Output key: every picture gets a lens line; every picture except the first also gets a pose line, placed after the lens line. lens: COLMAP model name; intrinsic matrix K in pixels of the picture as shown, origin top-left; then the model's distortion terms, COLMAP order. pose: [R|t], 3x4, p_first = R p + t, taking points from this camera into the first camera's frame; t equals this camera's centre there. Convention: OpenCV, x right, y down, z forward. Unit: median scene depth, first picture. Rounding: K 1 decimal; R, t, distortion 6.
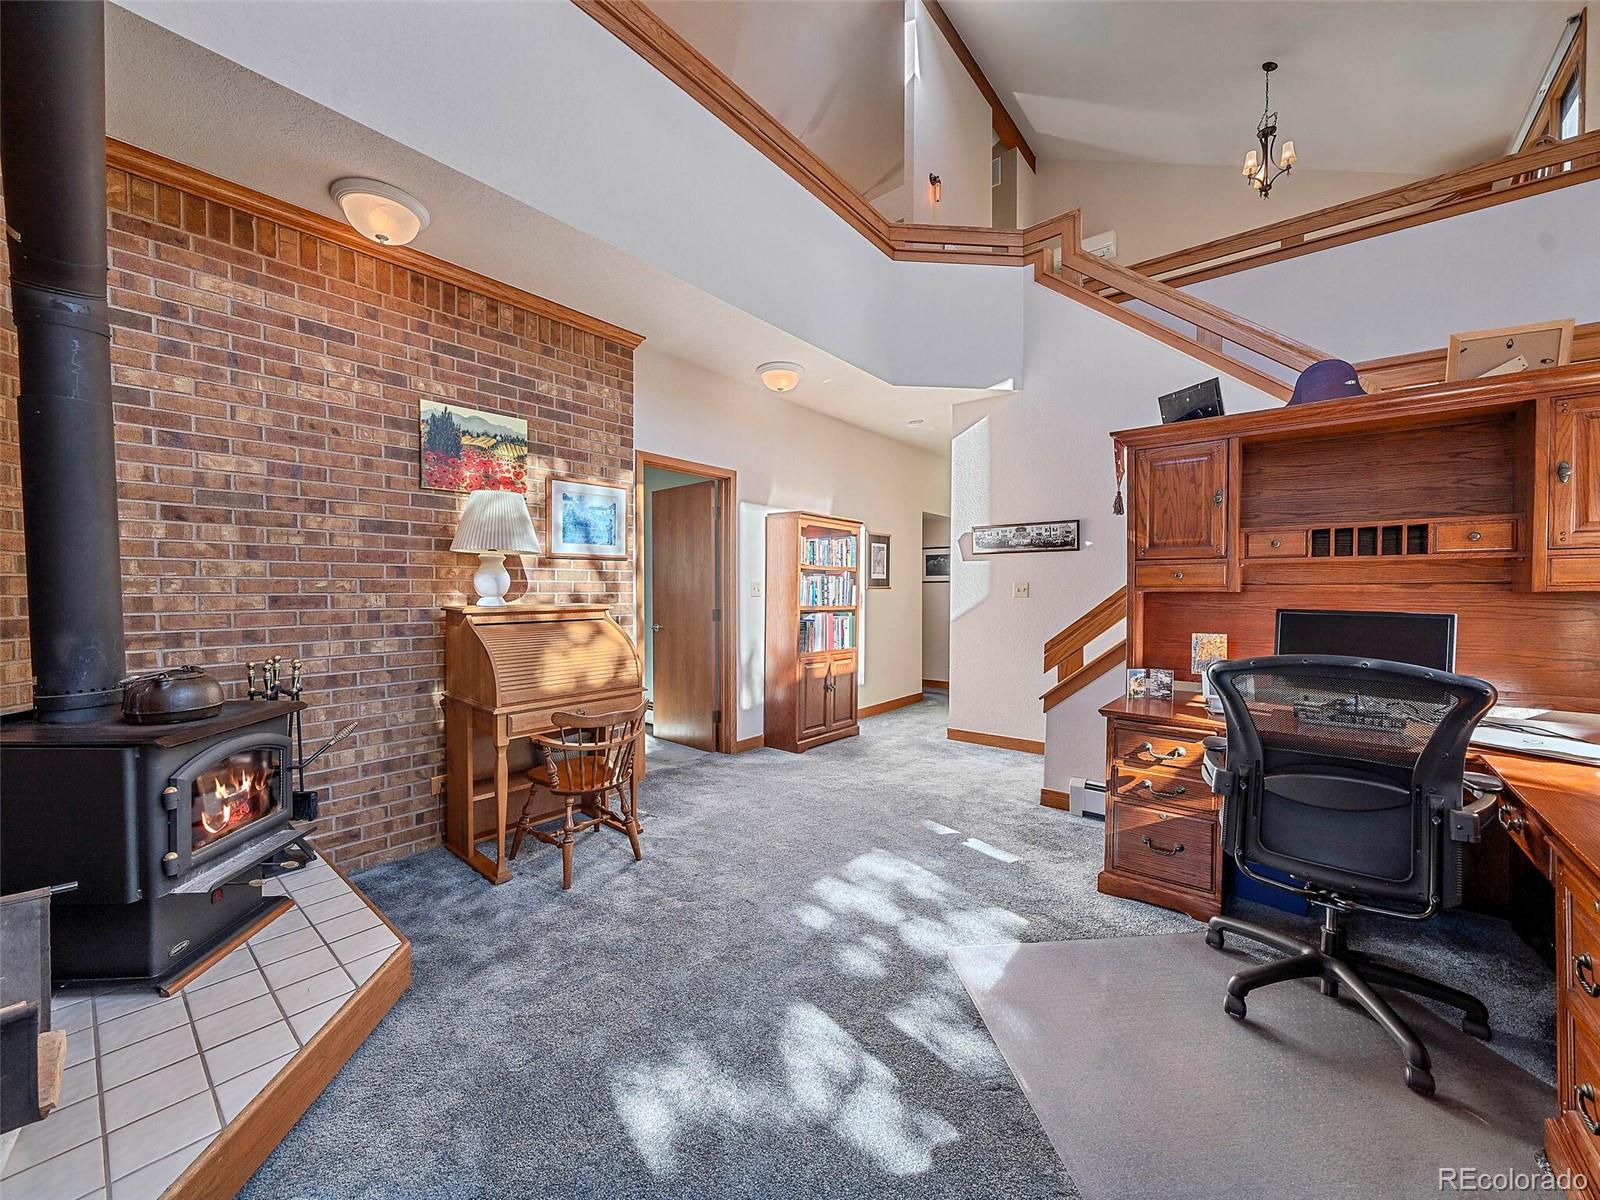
lens RADIAL K [[616.3, 0, 788.4], [0, 616.3, 602.0], [0, 0, 1]] dist [-0.006889, 0.000150]
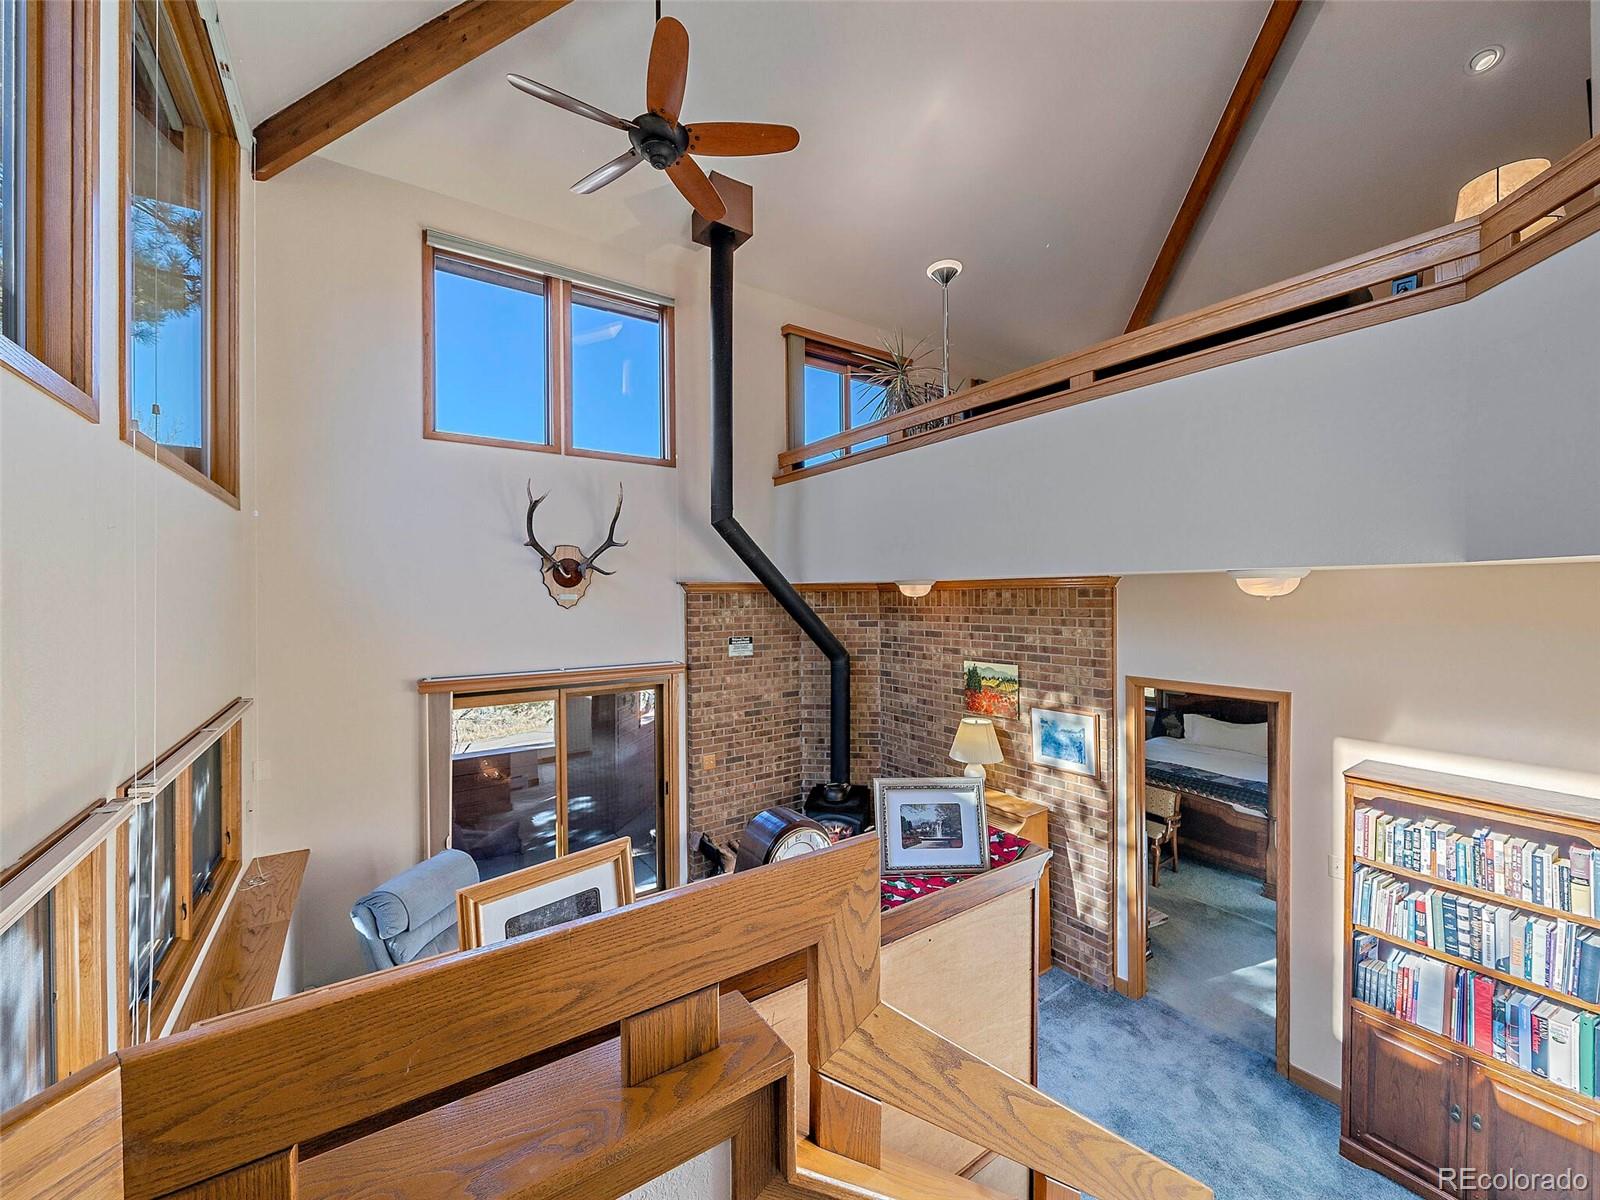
lens RADIAL K [[616.3, 0, 786.7], [0, 616.3, 604.4], [0, 0, 1]] dist [-0.006889, 0.000150]
pose [[-0.272817, 0.010581, -0.962008, 1.166561], [-0.011179, 0.999837, 0.014168, -0.484110], [0.962001, 0.014620, -0.272655, 0.938653]]
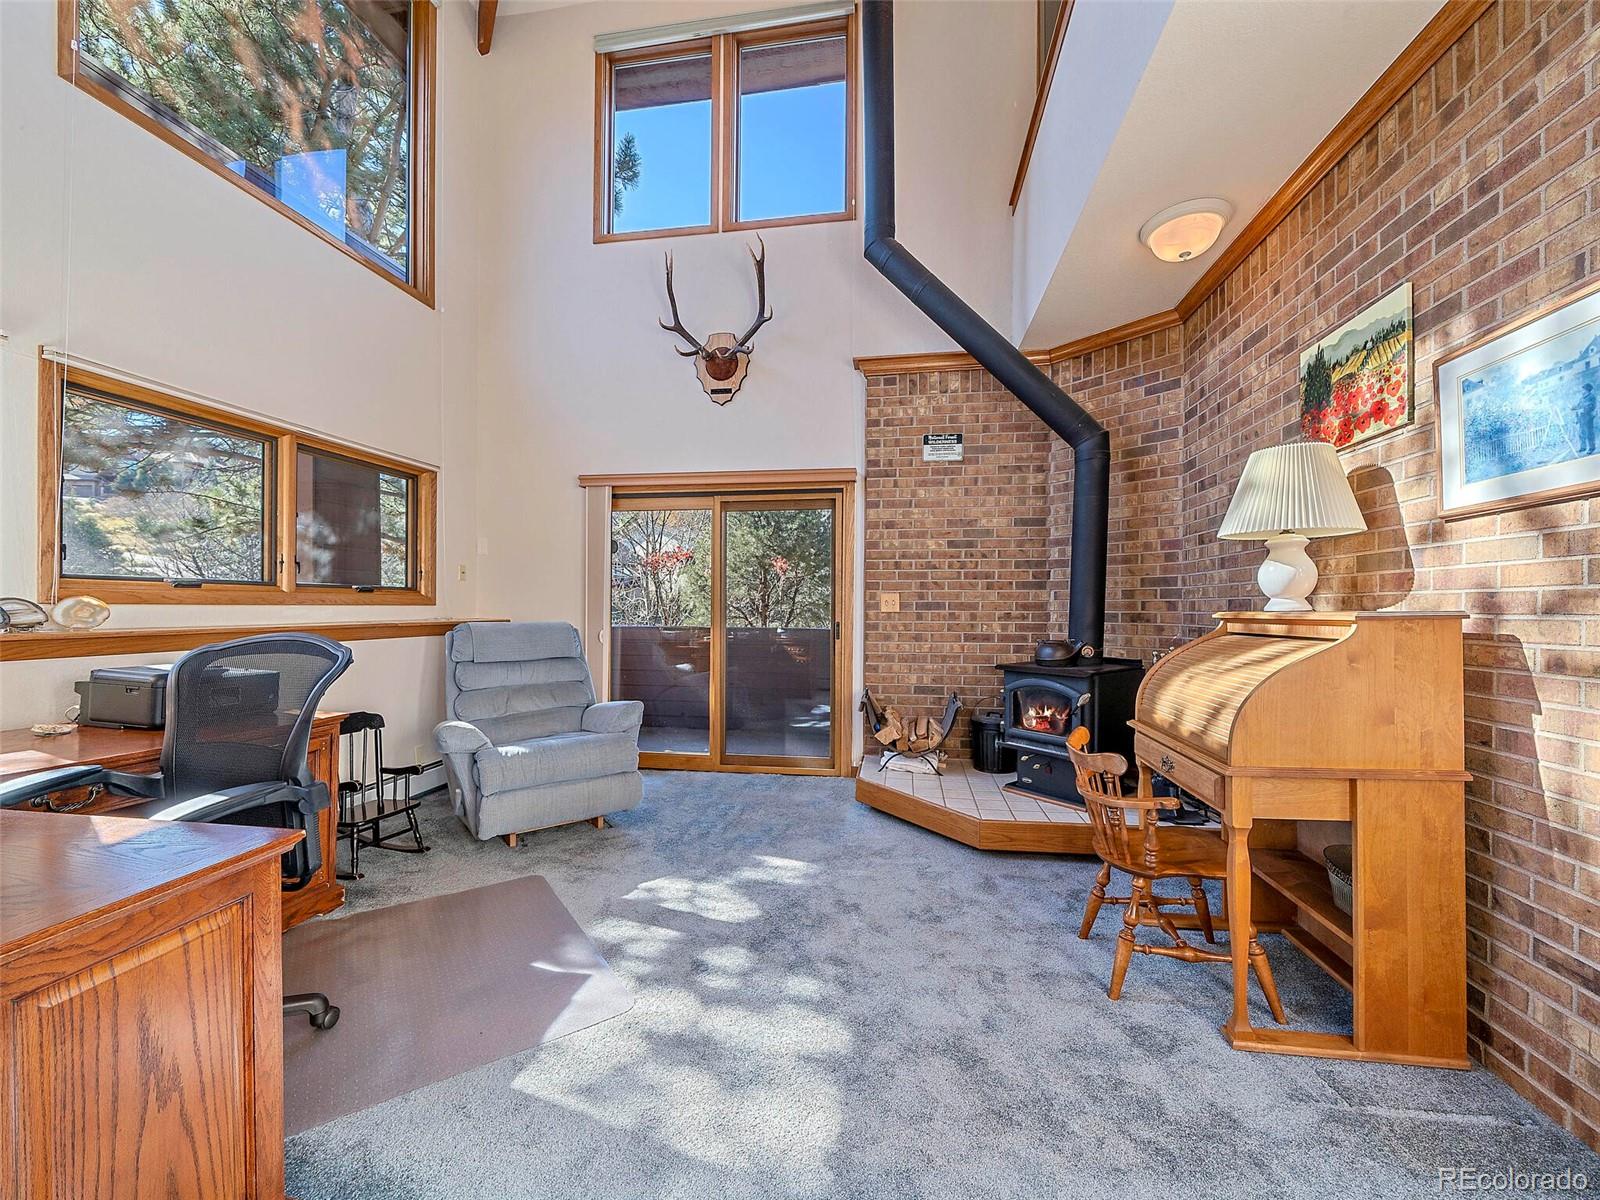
lens RADIAL K [[616.3, 0, 802.2], [0, 616.3, 616.9], [0, 0, 1]] dist [-0.006889, 0.000150]
pose [[-0.853349, 0.002930, -0.521332, 0.358262], [-0.016732, 0.999315, 0.033003, -0.001606], [0.521072, 0.036886, -0.852715, 1.286666]]
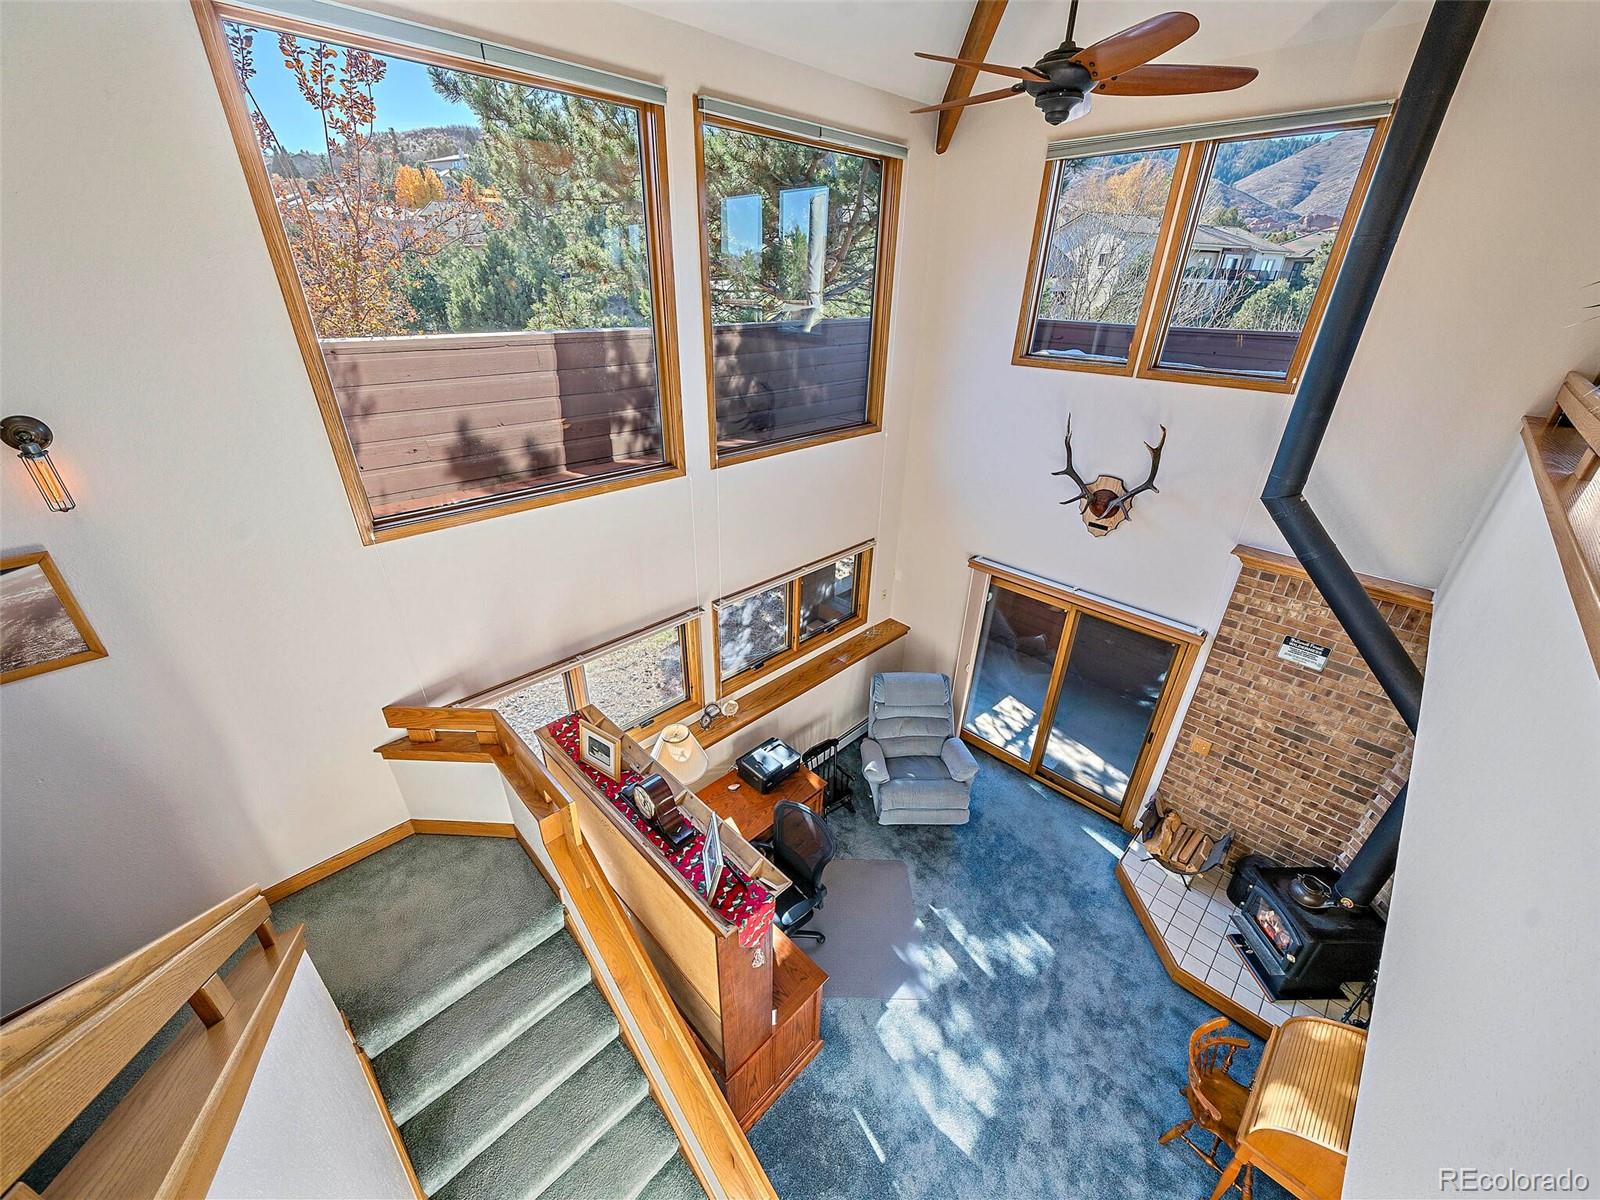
lens RADIAL K [[616.3, 0, 800.7], [0, 616.3, 601.0], [0, 0, 1]] dist [-0.006889, 0.000150]
pose [[-0.997037, -0.052646, 0.056080, 0.454410], [-0.019486, 0.878165, 0.477961, -1.066217], [-0.074410, 0.475452, -0.876589, 1.528363]]
